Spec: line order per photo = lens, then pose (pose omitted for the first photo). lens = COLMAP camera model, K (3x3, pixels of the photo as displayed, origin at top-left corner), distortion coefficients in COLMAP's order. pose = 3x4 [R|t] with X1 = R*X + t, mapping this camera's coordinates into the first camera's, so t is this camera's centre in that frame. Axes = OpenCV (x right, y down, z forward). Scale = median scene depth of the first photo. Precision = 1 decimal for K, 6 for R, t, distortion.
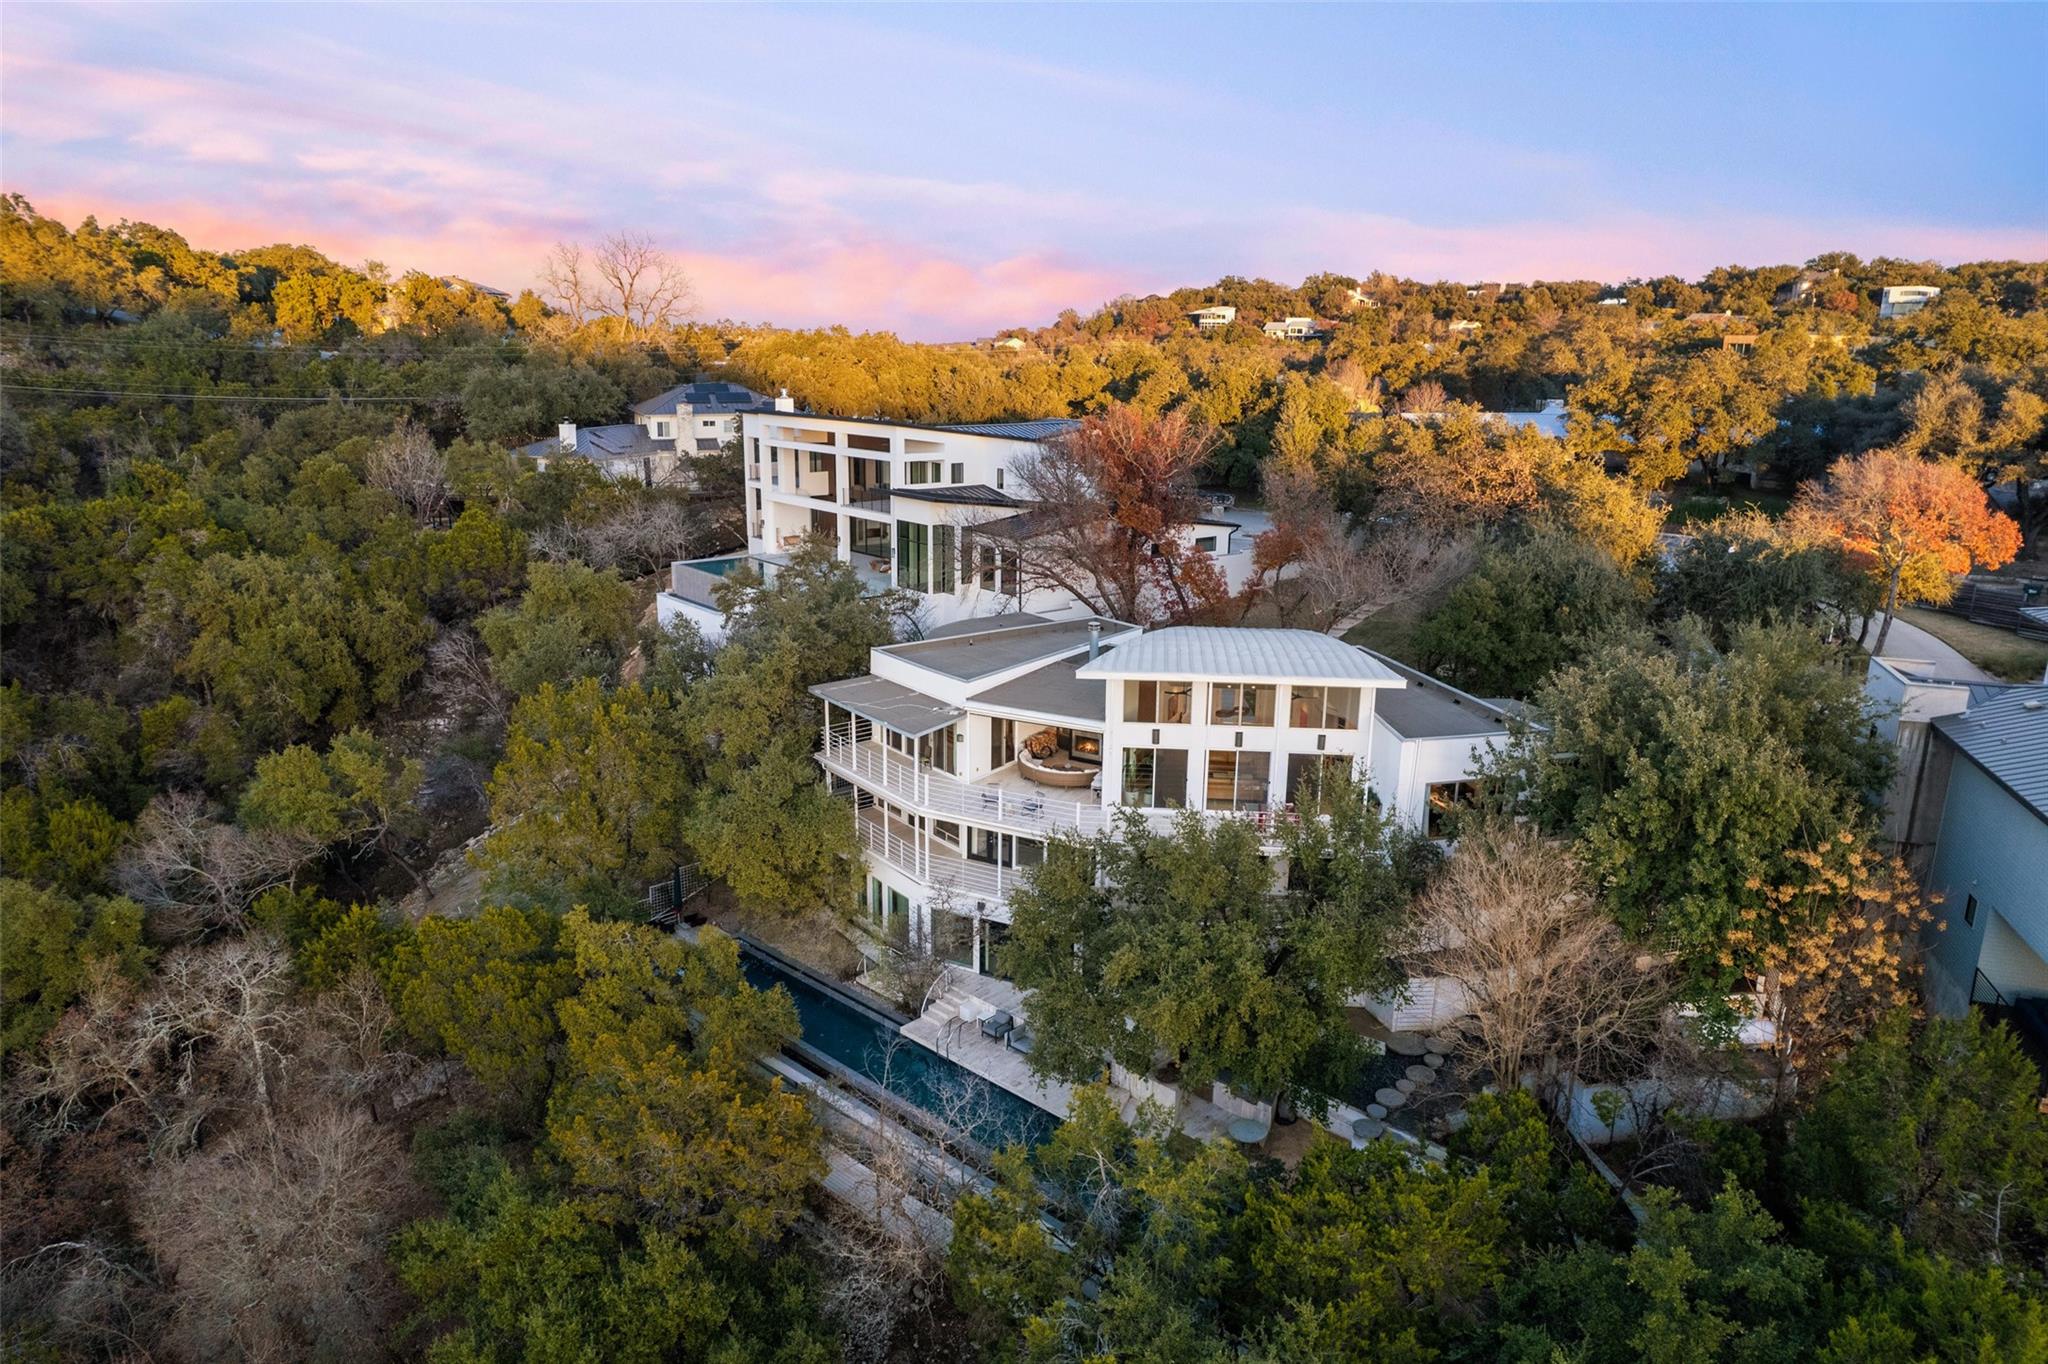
lens RADIAL K [[1303.2, 0, 1034.6], [0, 1303.2, 683.4], [0, 0, 1]] dist [-0.040173, 0.002862]
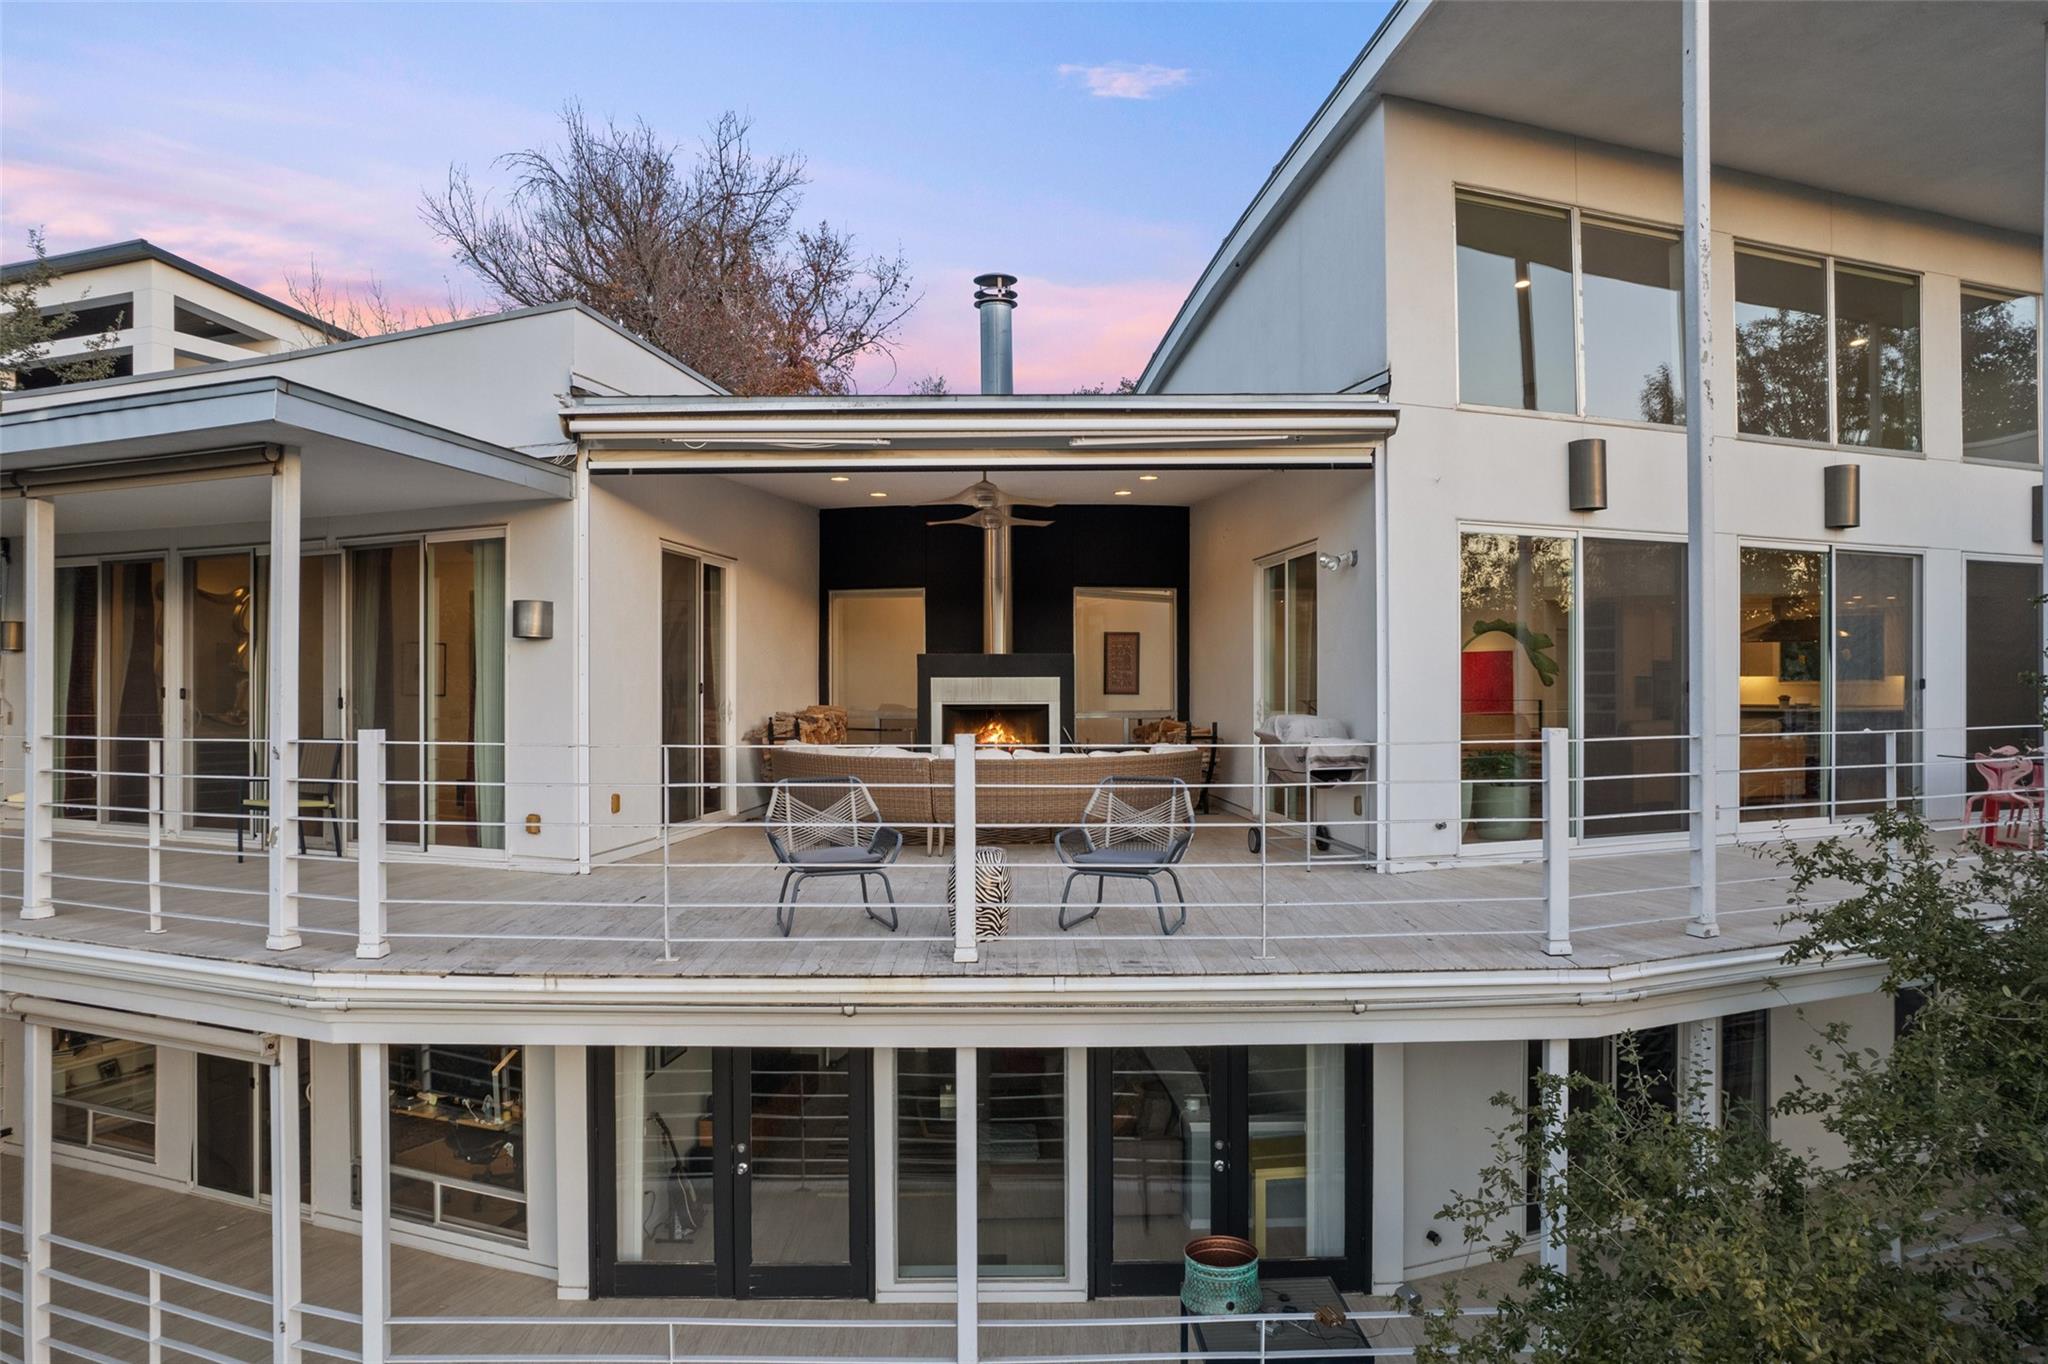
lens RADIAL K [[1349.5, 0, 1024.0], [0, 1349.5, 682.0], [0, 0, 1]] dist [-0.065952, 0.063668]
pose [[0.887402, -0.015037, 0.460751, -0.083553], [0.130959, 0.966514, -0.220681, 0.102957], [-0.442004, 0.256172, 0.859656, 0.811855]]
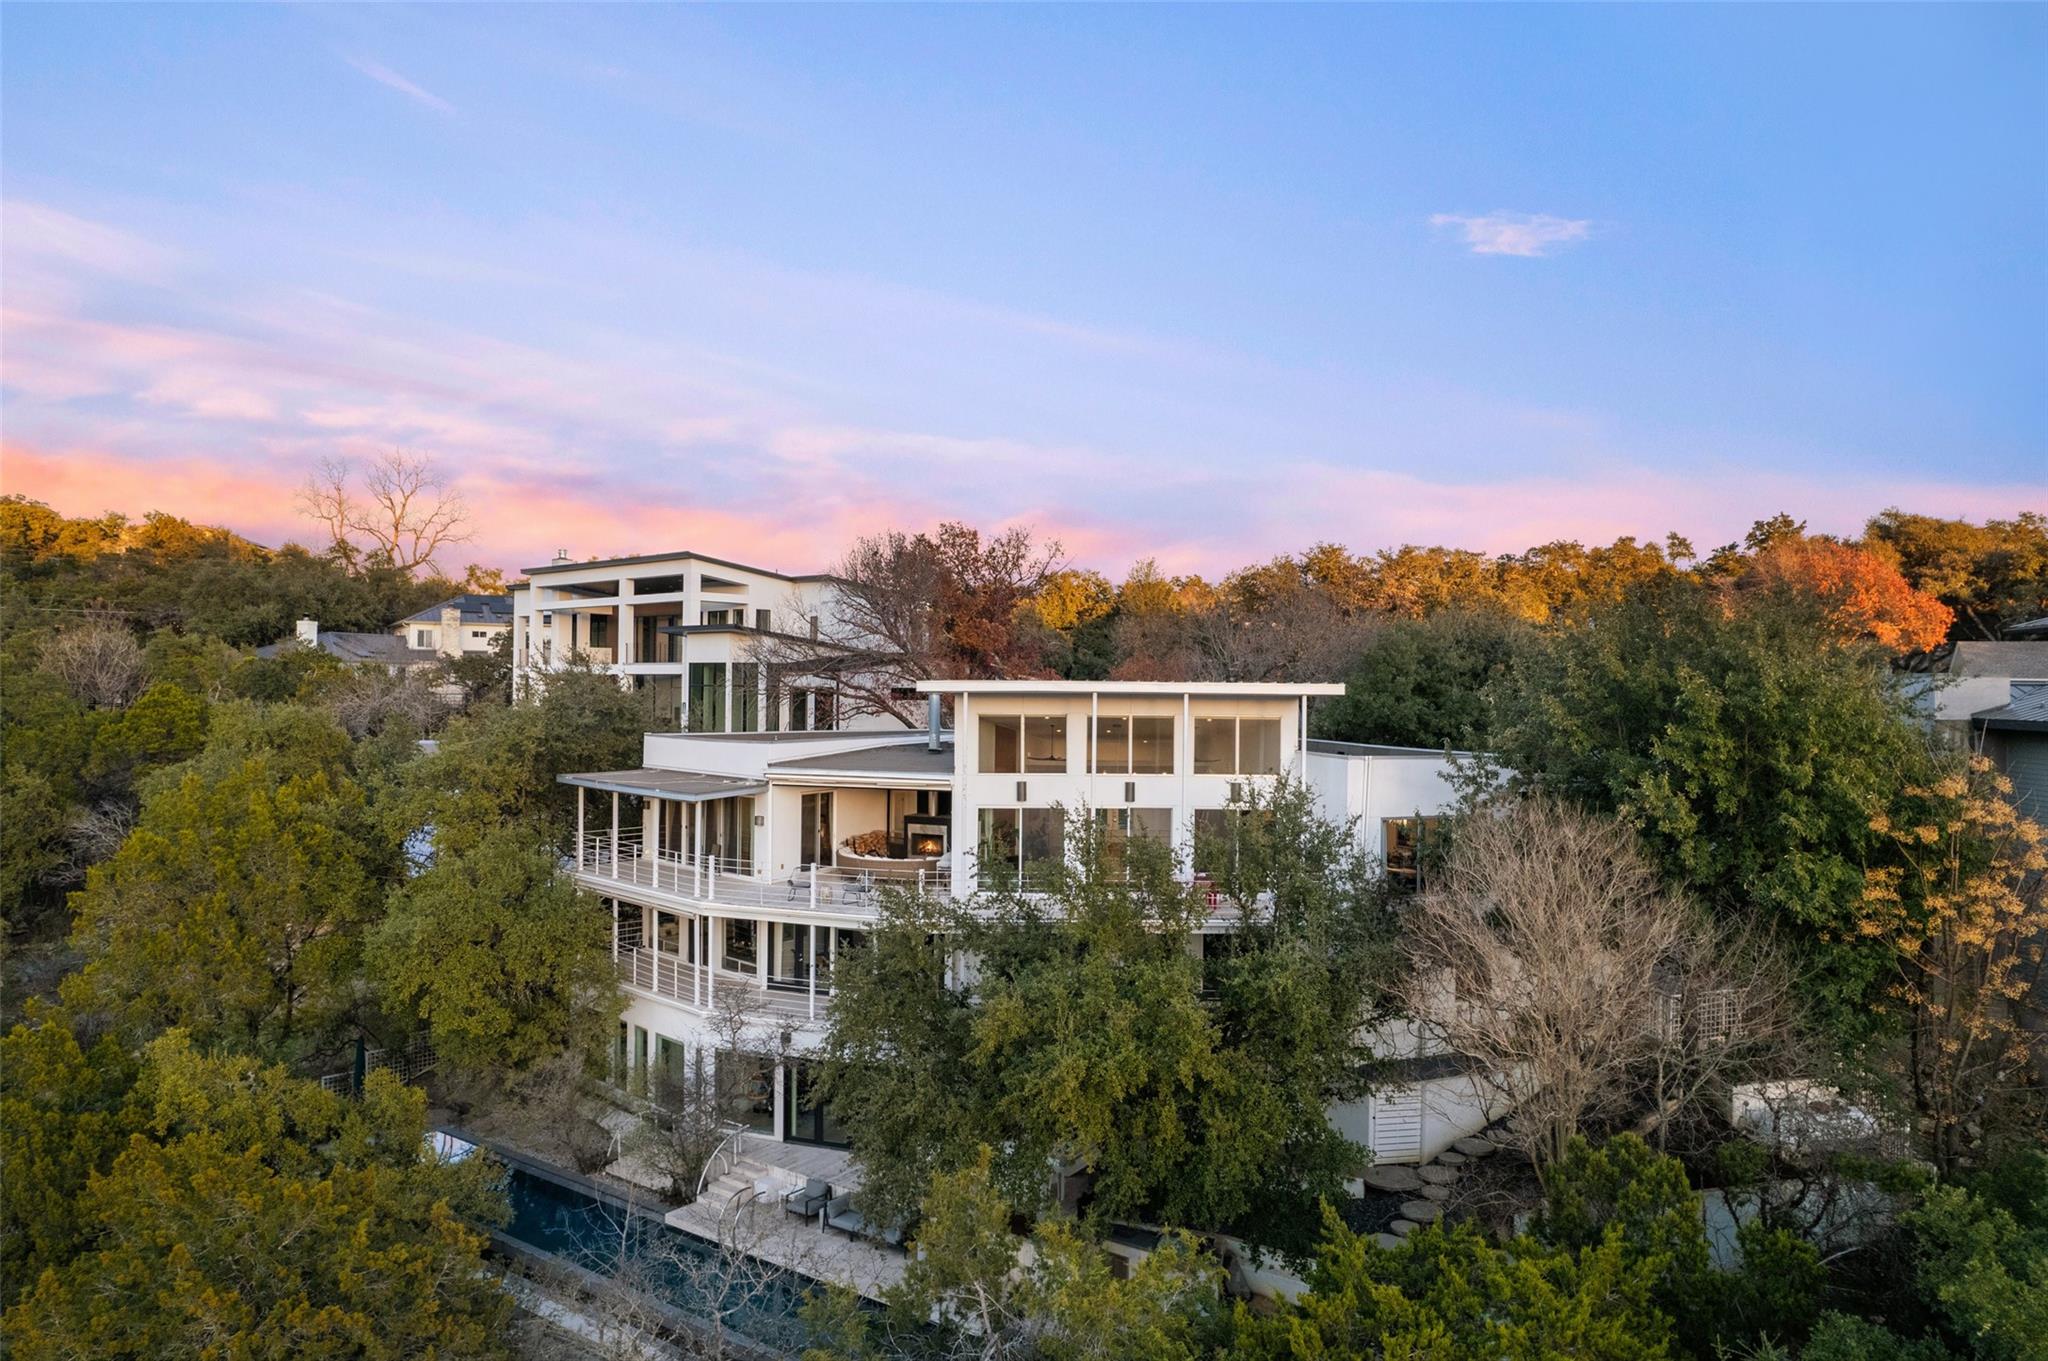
lens RADIAL K [[1349.5, 0, 1024.0], [0, 1349.5, 680.5], [0, 0, 1]] dist [-0.065952, 0.063668]
pose [[0.991565, -0.002207, 0.129591, -0.006336], [0.034993, 0.967283, -0.251274, 0.165017], [-0.124797, 0.253689, 0.959201, 0.219799]]
